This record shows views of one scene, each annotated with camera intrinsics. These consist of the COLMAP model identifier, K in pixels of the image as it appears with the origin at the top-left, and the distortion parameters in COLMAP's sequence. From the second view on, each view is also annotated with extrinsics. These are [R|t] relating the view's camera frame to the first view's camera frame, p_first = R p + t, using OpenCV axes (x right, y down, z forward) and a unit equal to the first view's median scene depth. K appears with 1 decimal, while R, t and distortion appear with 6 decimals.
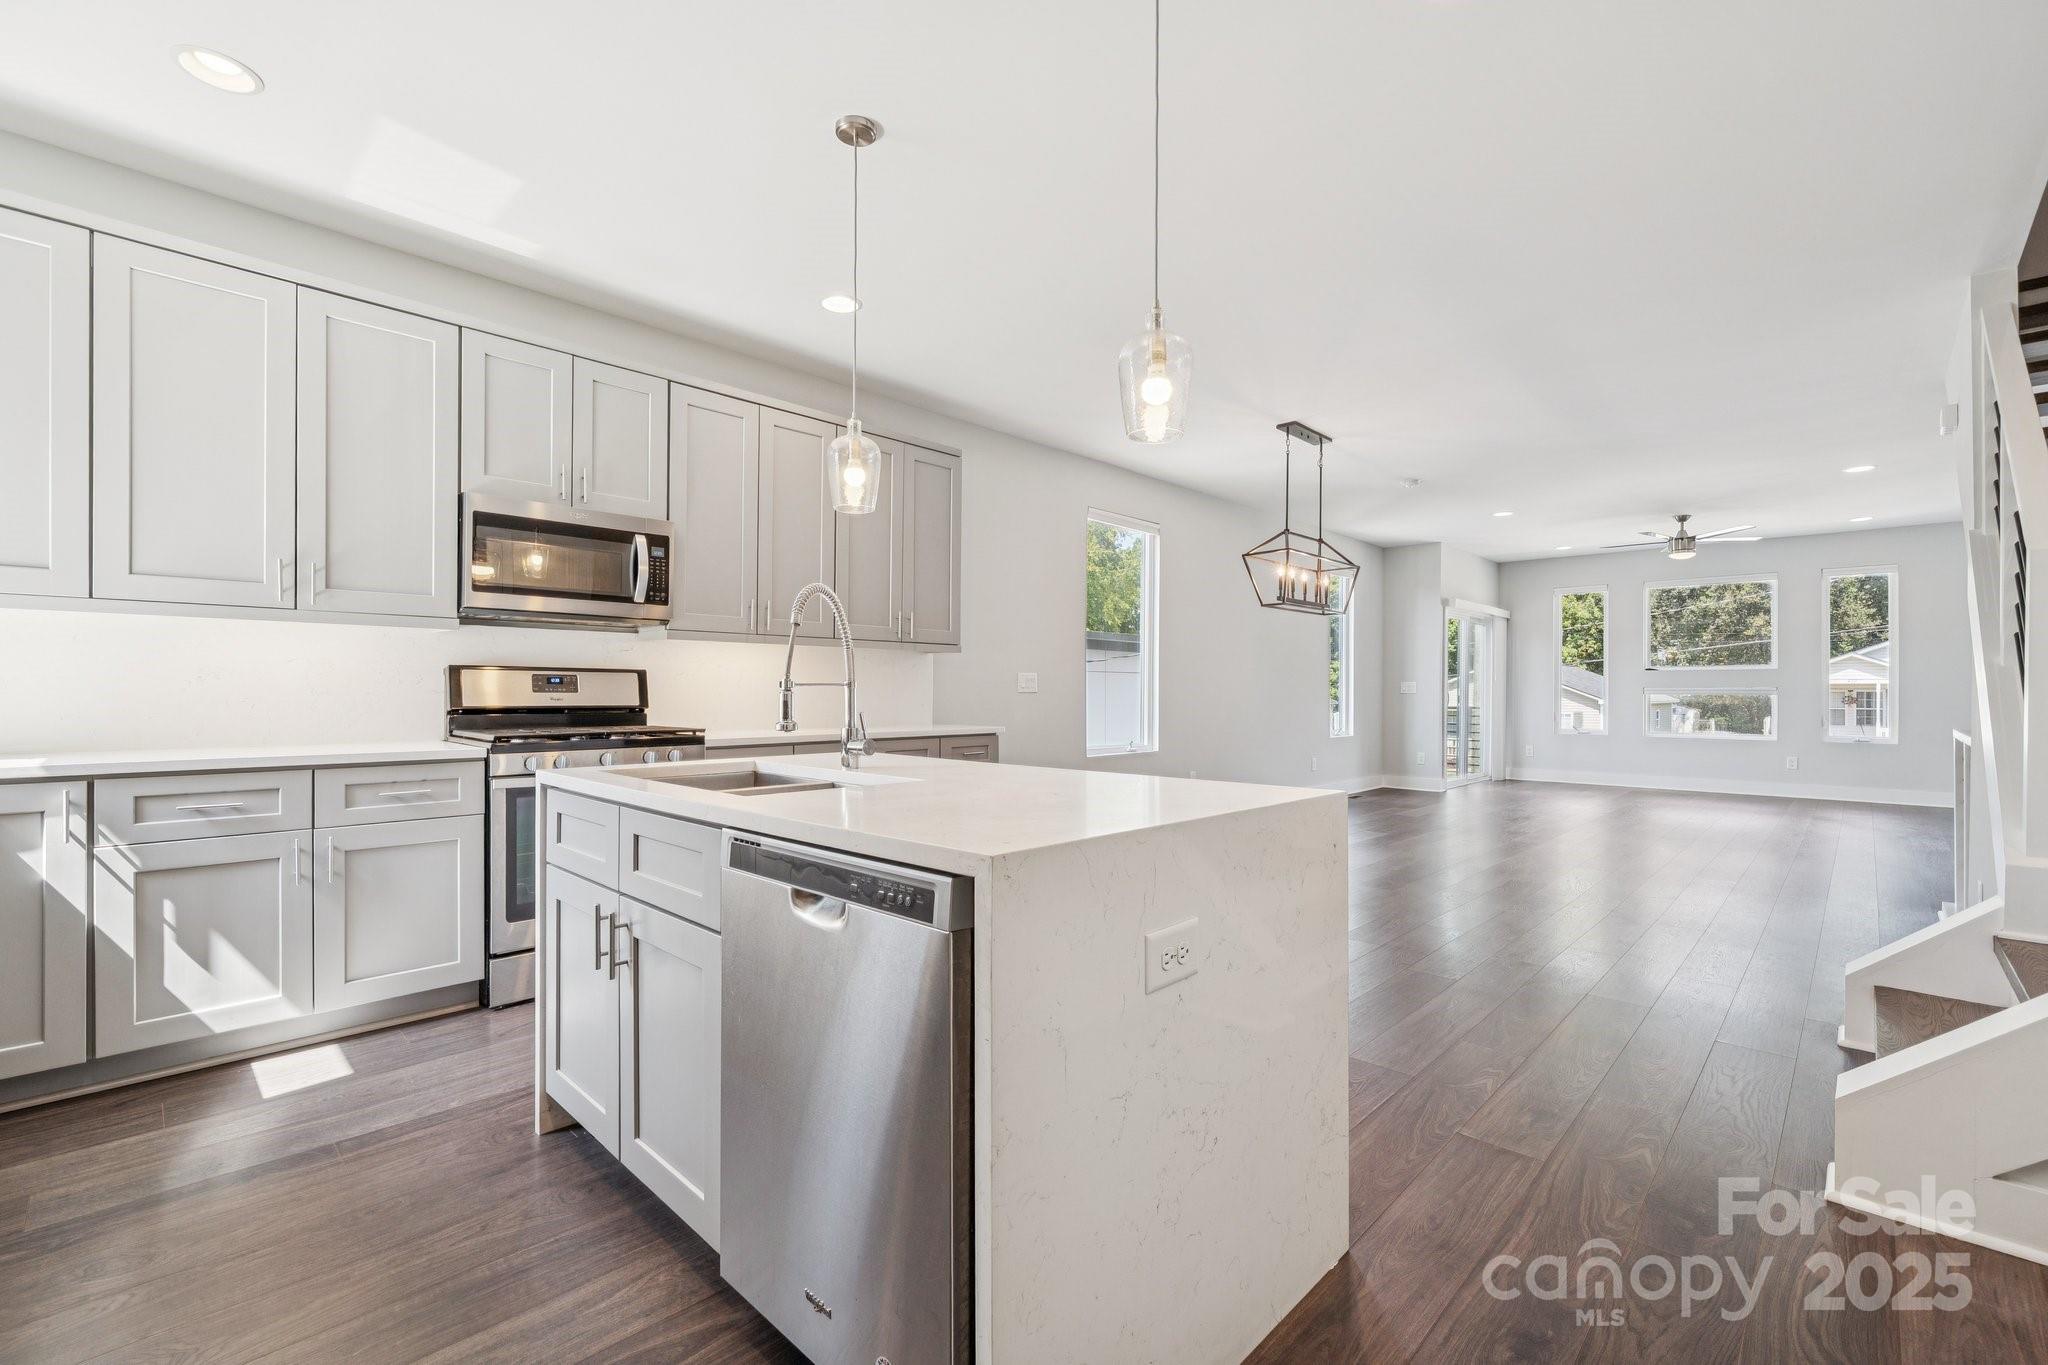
lens RADIAL K [[874.7, 0, 1025.1], [0, 874.7, 692.4], [0, 0, 1]] dist [-0.000093, -0.000044]
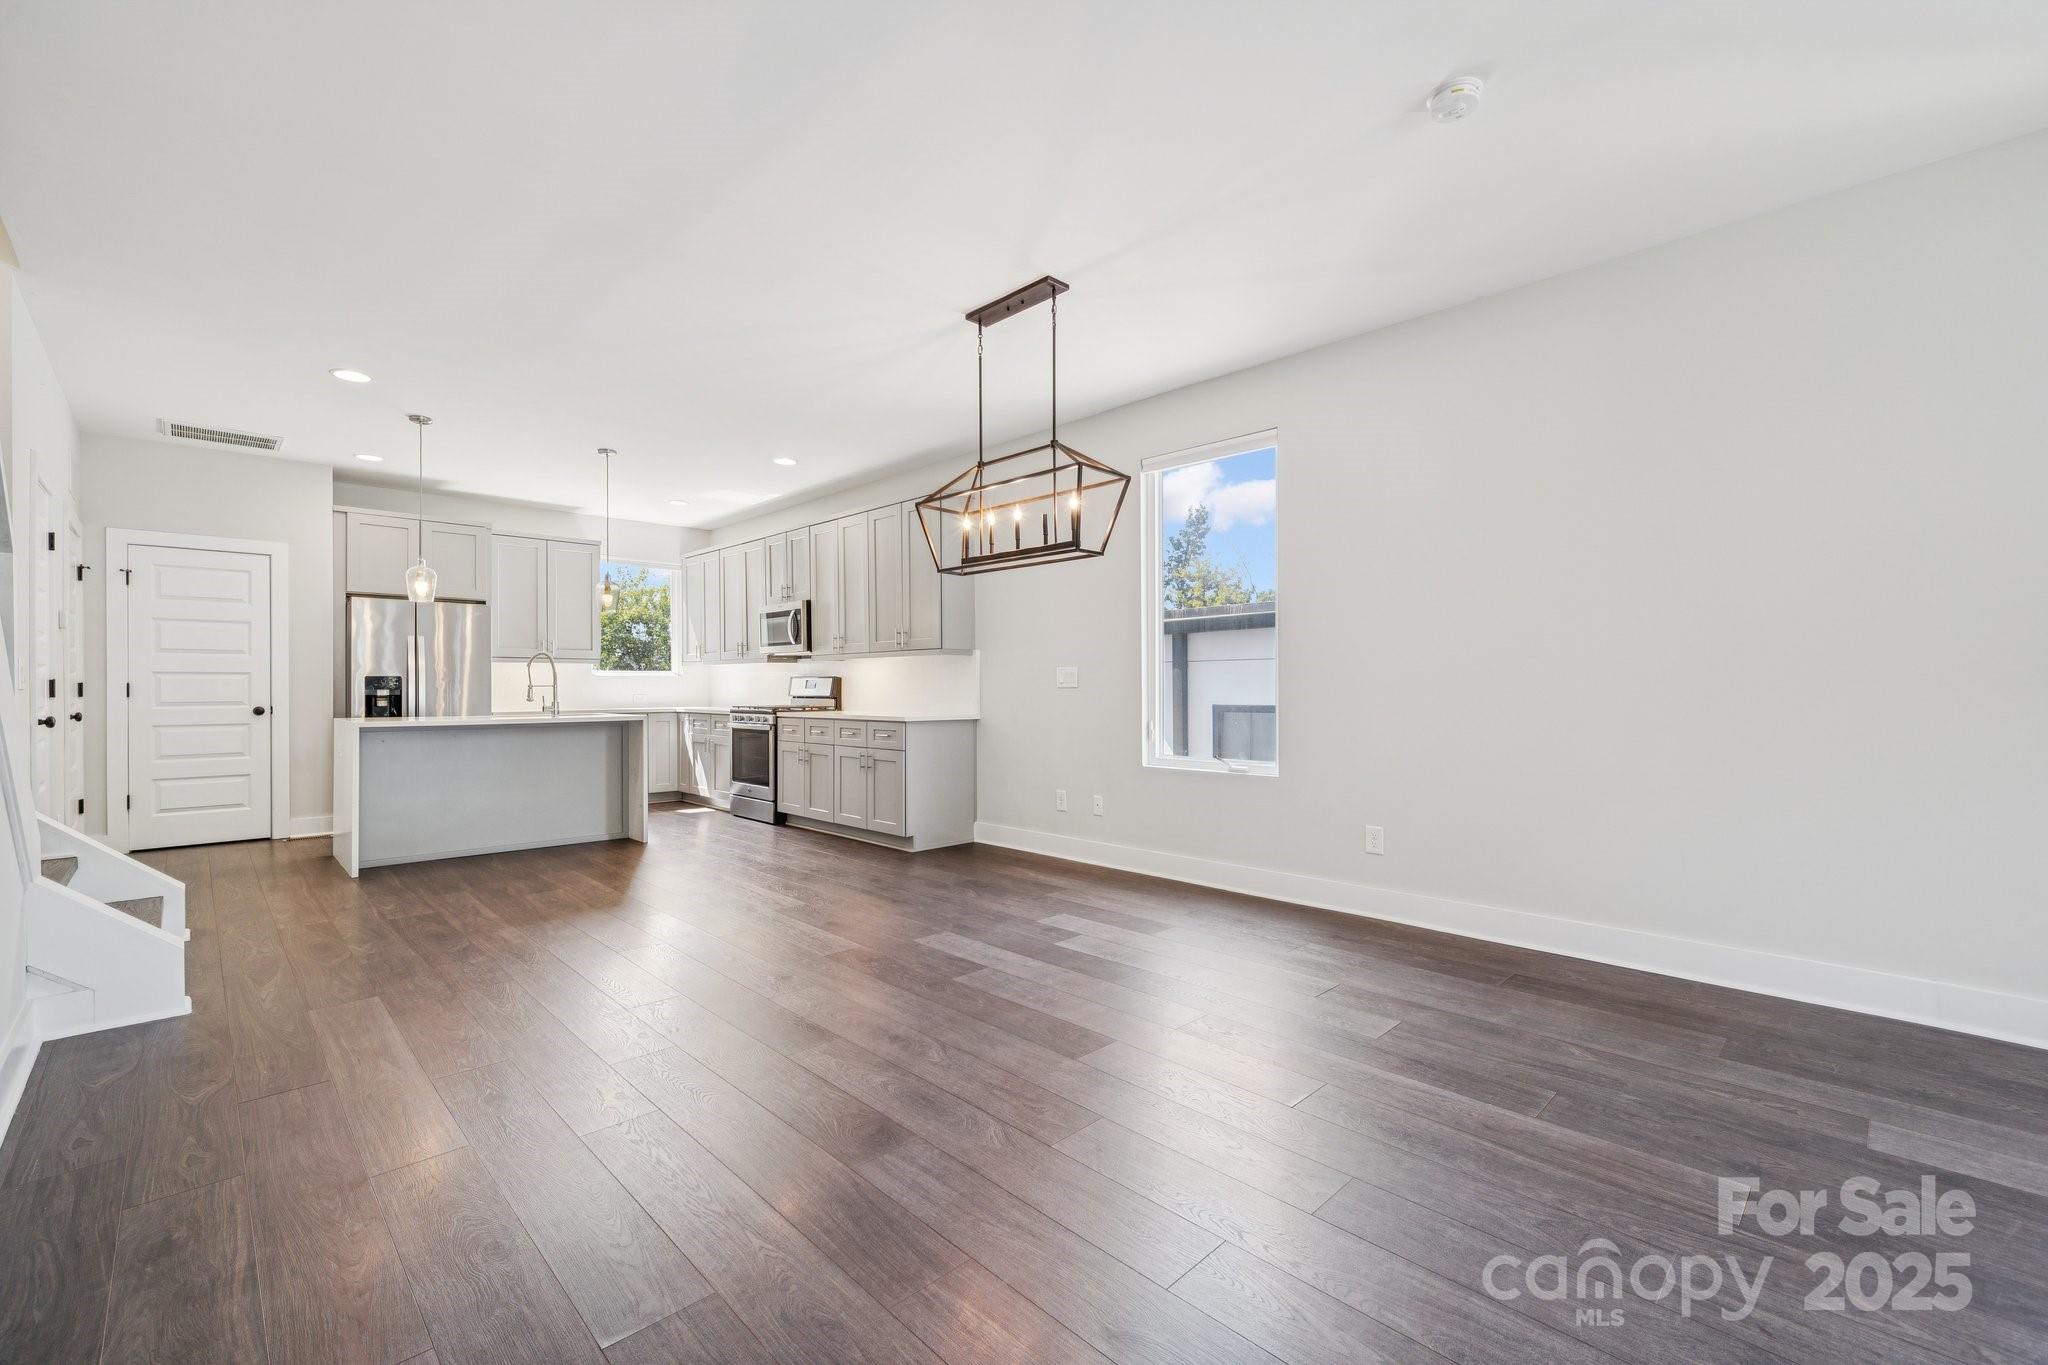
lens RADIAL K [[848.7, 0, 1026.3], [0, 848.7, 687.6], [0, 0, 1]] dist [-0.000564, 0.000081]
pose [[-0.026650, -0.003583, -0.999638, 0.967094], [0.000587, 0.999993, -0.003600, 0.003182], [0.999645, -0.000683, -0.026648, 1.019917]]
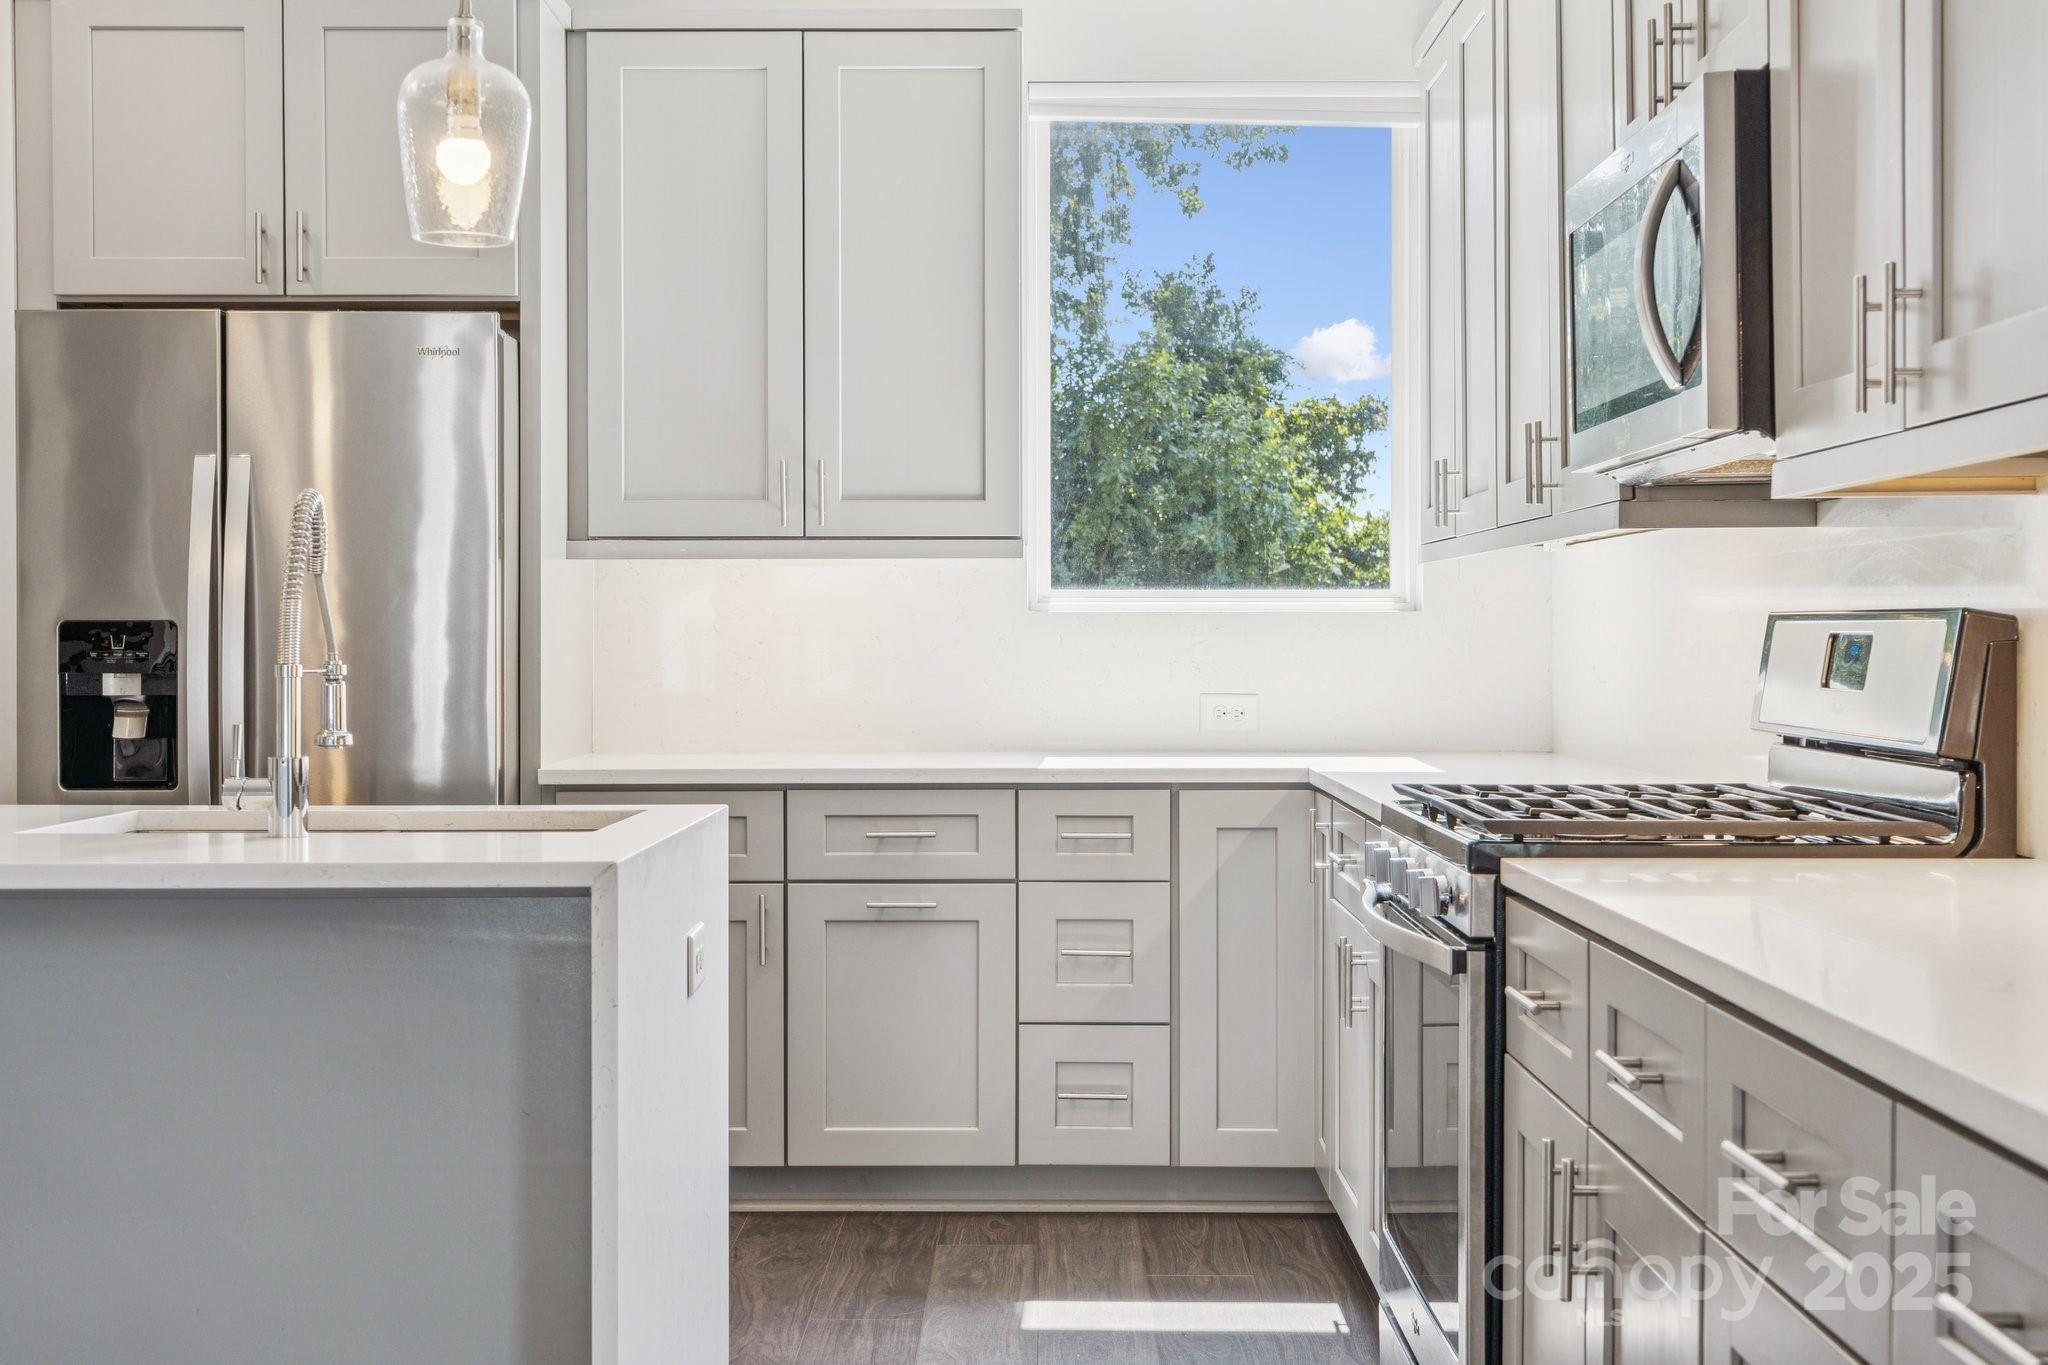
lens RADIAL K [[2437.6, 0, 1024.0], [0, 2437.6, 682.5], [0, 0, 1]] dist [-0.085907, -0.010324]
pose [[-0.723587, 0.005151, -0.690214, 0.183689], [-0.006338, 0.999880, 0.014106, -0.009368], [0.690205, 0.014581, -0.723467, 0.926275]]
